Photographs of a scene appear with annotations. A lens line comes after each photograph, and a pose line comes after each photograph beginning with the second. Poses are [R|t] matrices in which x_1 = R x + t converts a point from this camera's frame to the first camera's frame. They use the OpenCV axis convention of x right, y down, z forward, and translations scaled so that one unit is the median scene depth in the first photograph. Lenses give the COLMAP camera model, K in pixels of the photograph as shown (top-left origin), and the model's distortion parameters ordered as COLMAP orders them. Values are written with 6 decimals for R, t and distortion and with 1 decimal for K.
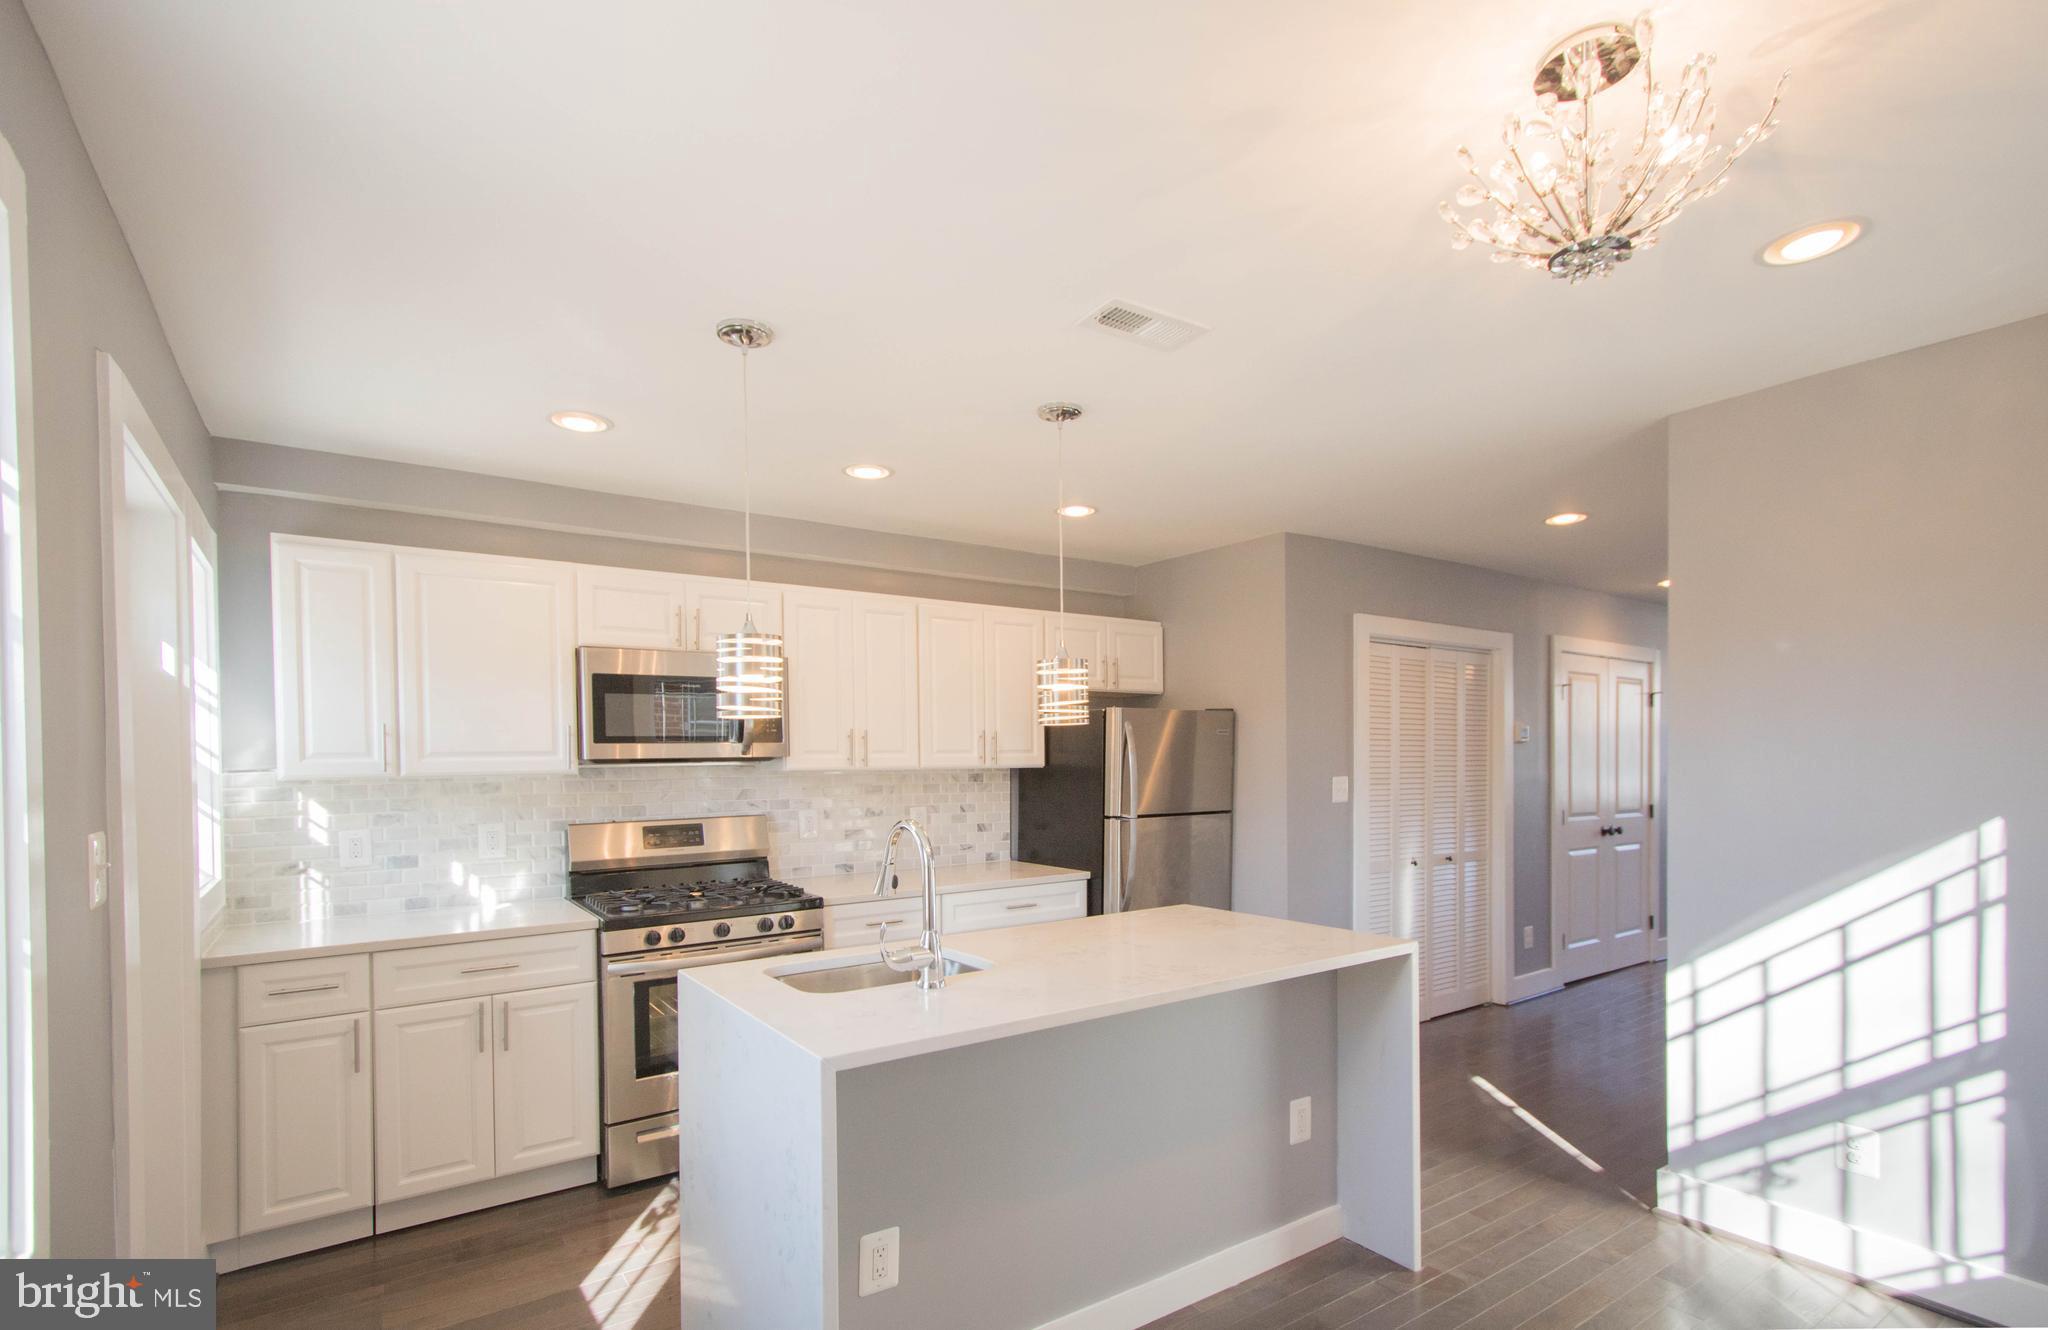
lens RADIAL K [[960.8, 0, 1000.0], [0, 960.8, 768.8], [0, 0, 1]] dist [0.018924, -0.001606]
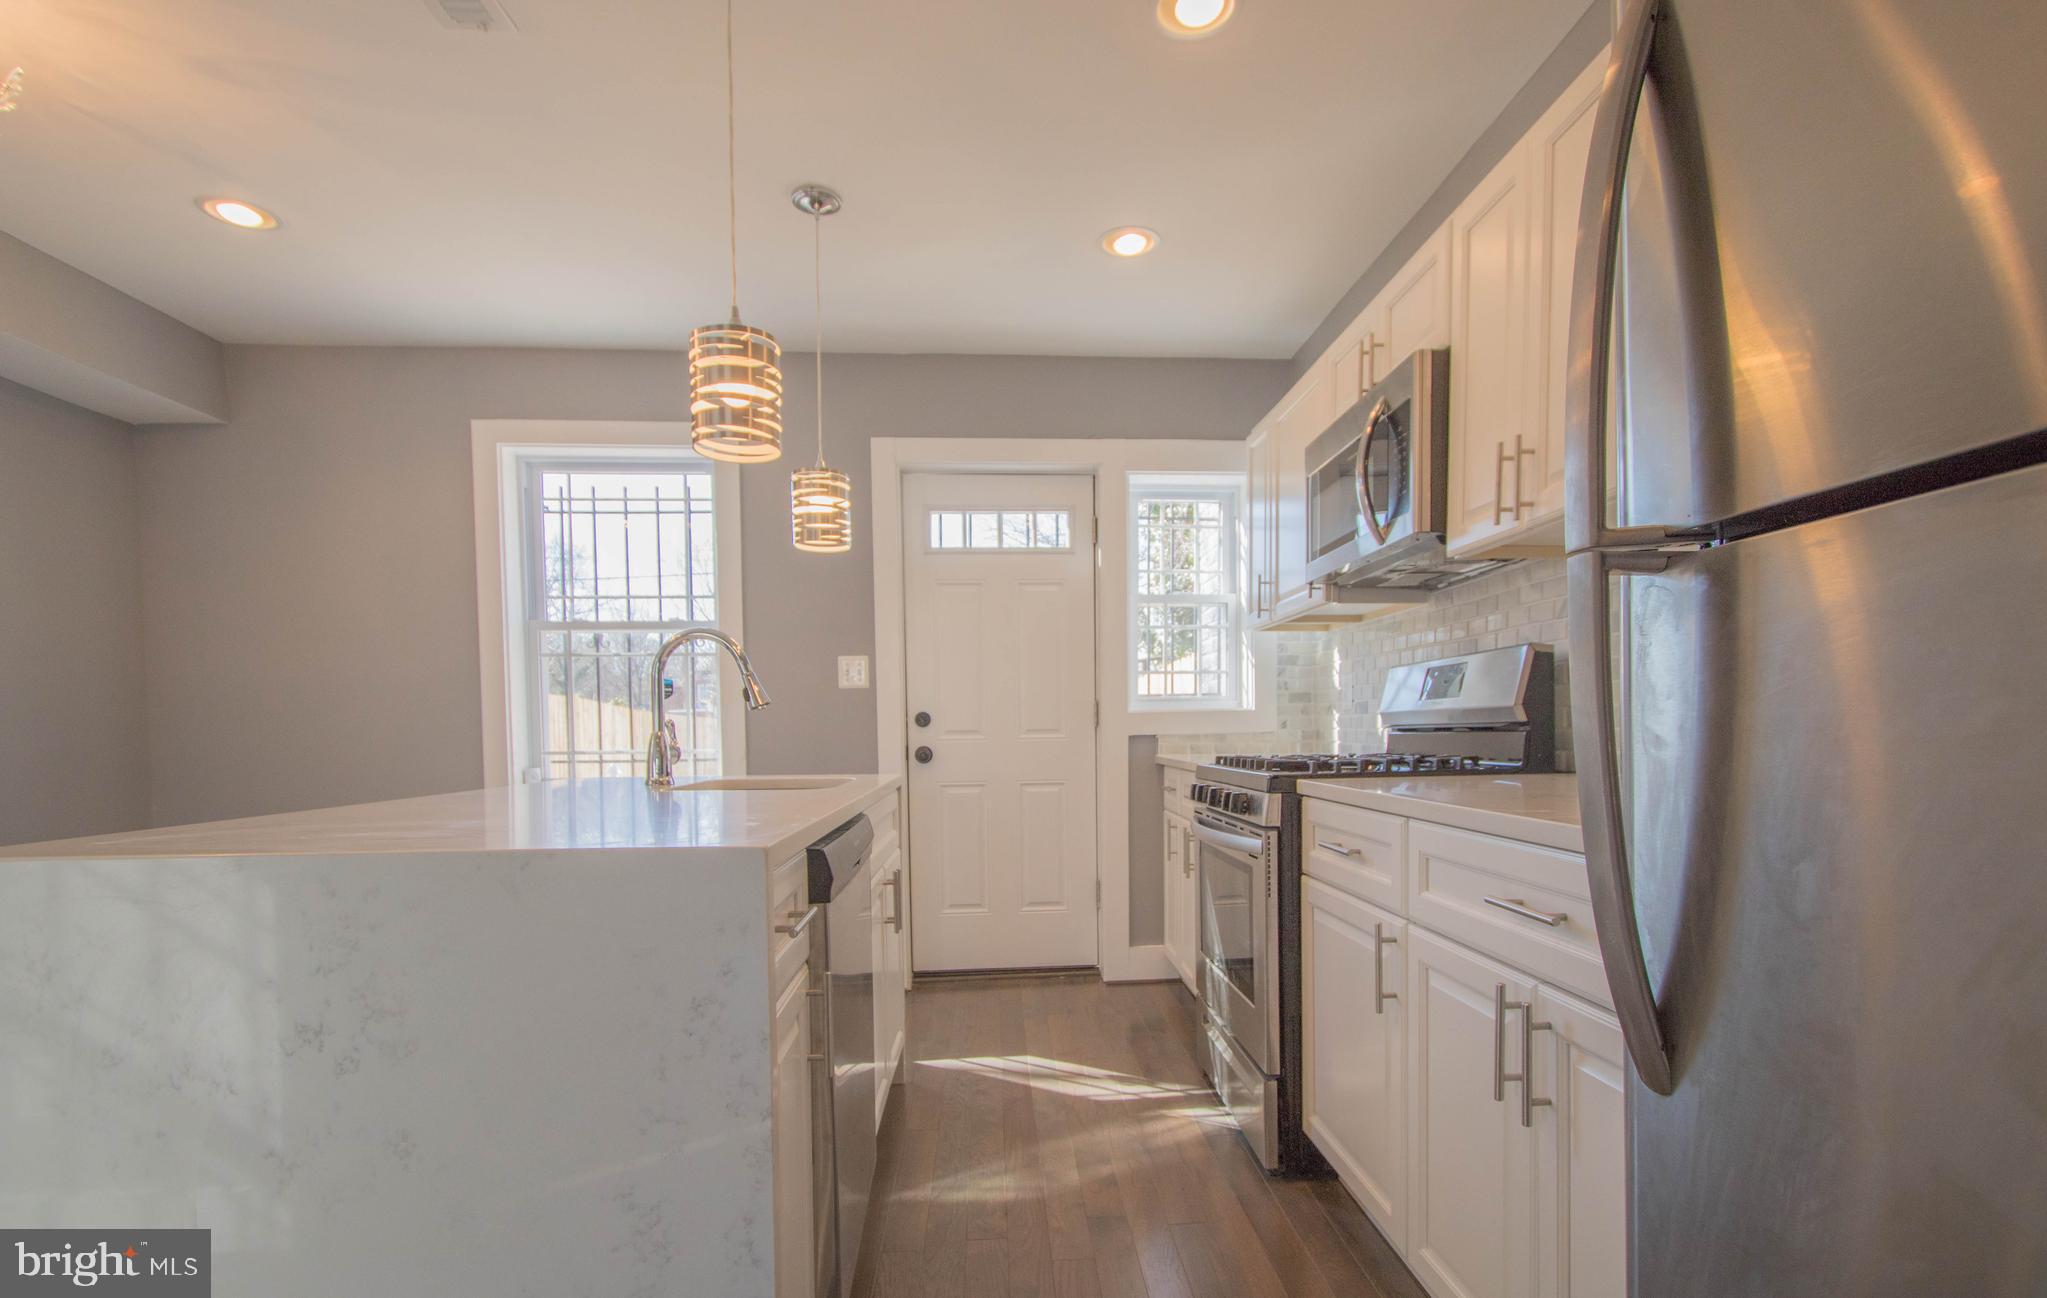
lens RADIAL K [[997.0, 0, 1050.0], [0, 997.0, 764.8], [0, 0, 1]] dist [0.000342, 0.003119]
pose [[-0.516563, 0.050281, -0.854772, 0.427560], [0.011245, 0.998587, 0.051945, 0.097901], [0.856175, 0.017221, -0.516398, 1.250903]]
